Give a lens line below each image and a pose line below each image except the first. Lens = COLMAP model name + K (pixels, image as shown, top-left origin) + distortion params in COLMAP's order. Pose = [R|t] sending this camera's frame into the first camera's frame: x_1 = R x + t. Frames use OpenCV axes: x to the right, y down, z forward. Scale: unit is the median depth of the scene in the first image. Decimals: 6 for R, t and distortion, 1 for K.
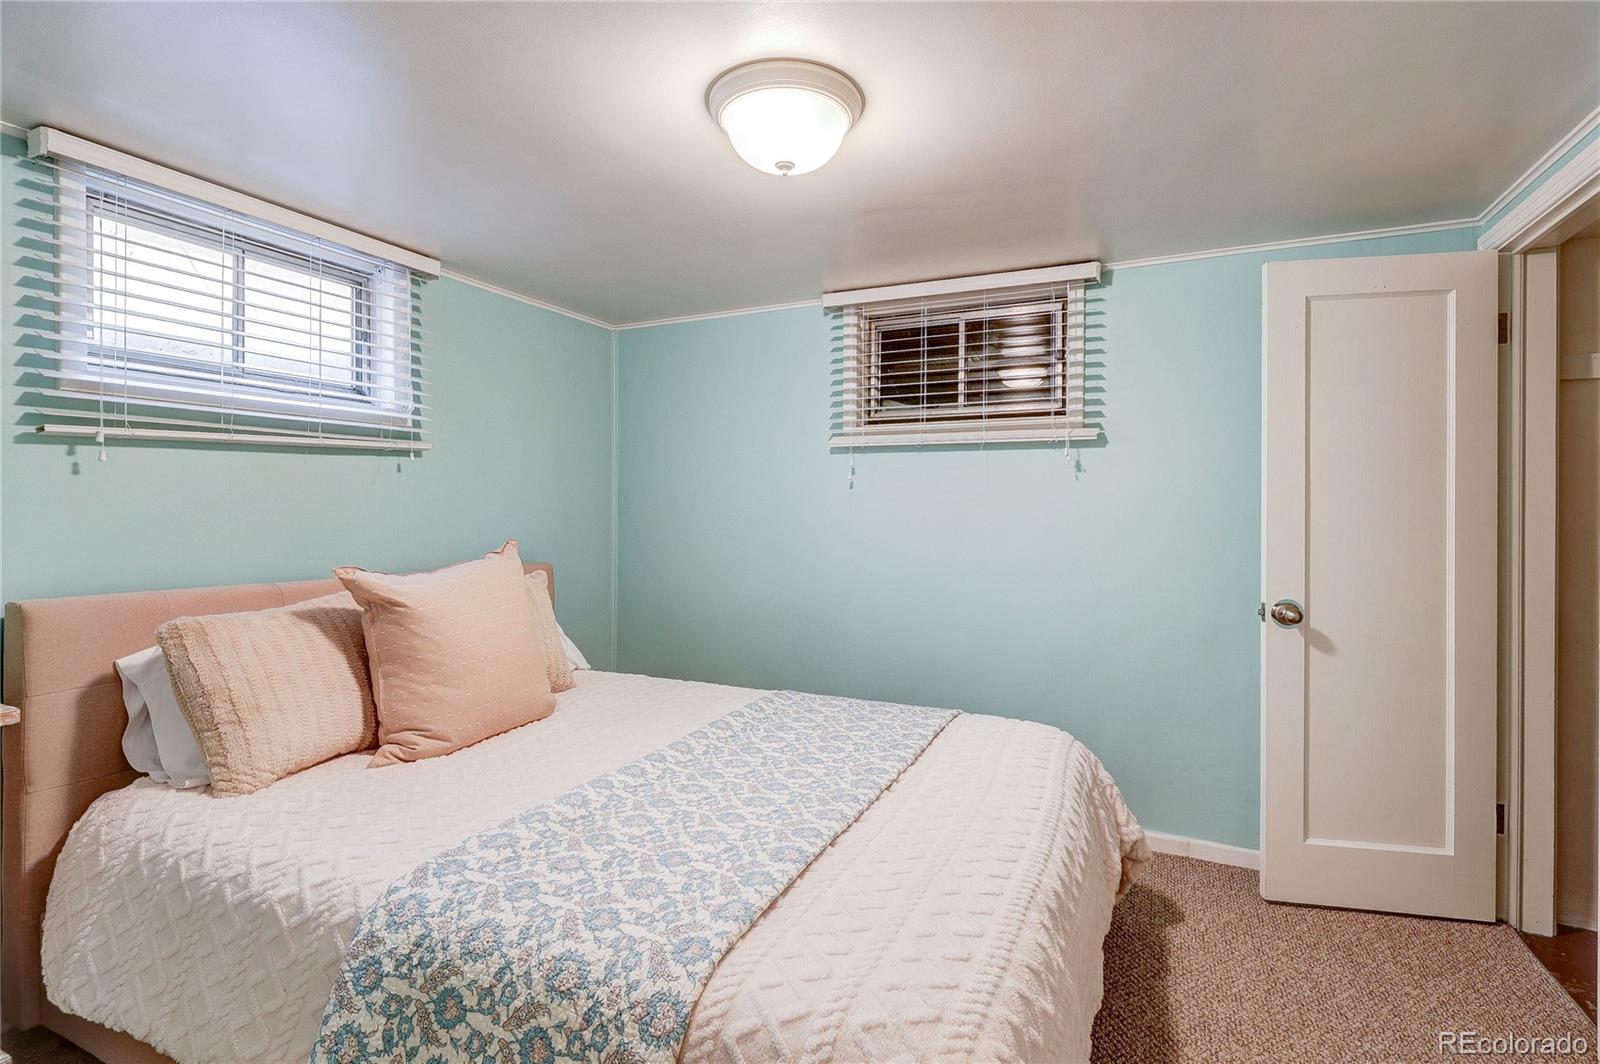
lens RADIAL K [[753.8, 0, 799.5], [0, 753.8, 516.0], [0, 0, 1]] dist [0.001363, 0.000203]
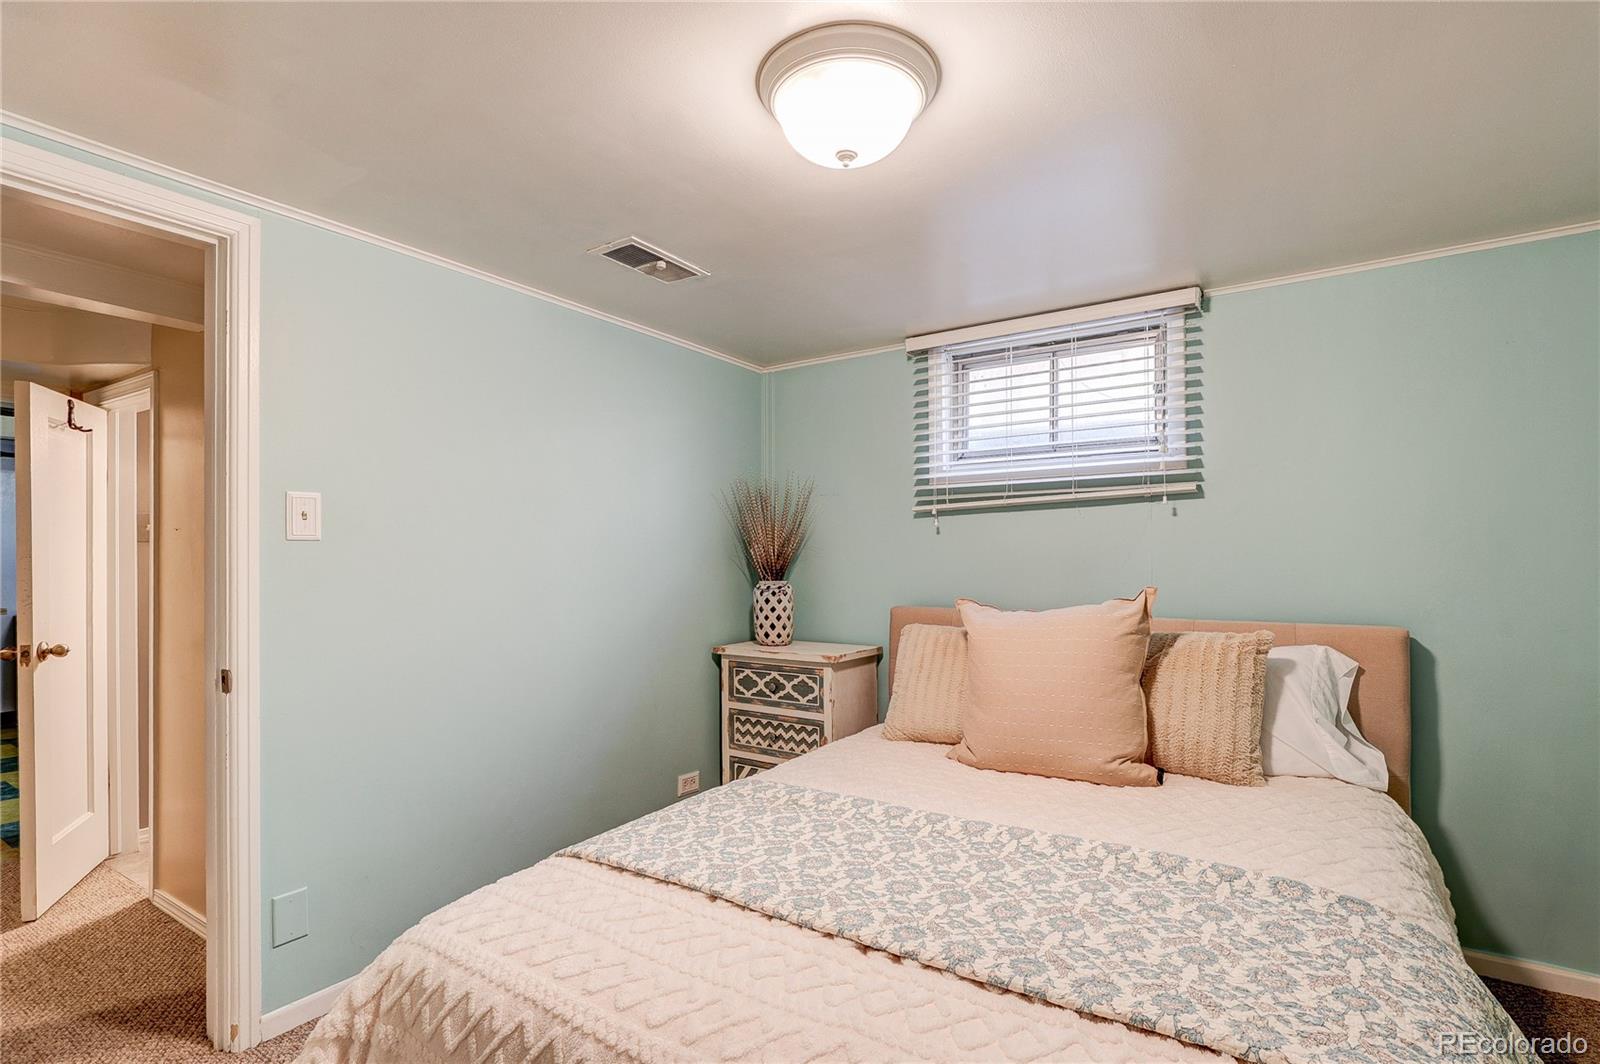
lens RADIAL K [[767.5, 0, 800.0], [0, 767.5, 532.0], [0, 0, 1]] dist [-0.000698, -0.000084]
pose [[-0.150202, -0.042586, -0.987738, 0.744272], [-0.010293, 0.999085, -0.041510, 0.012643], [0.988602, 0.003932, -0.150503, 0.938740]]
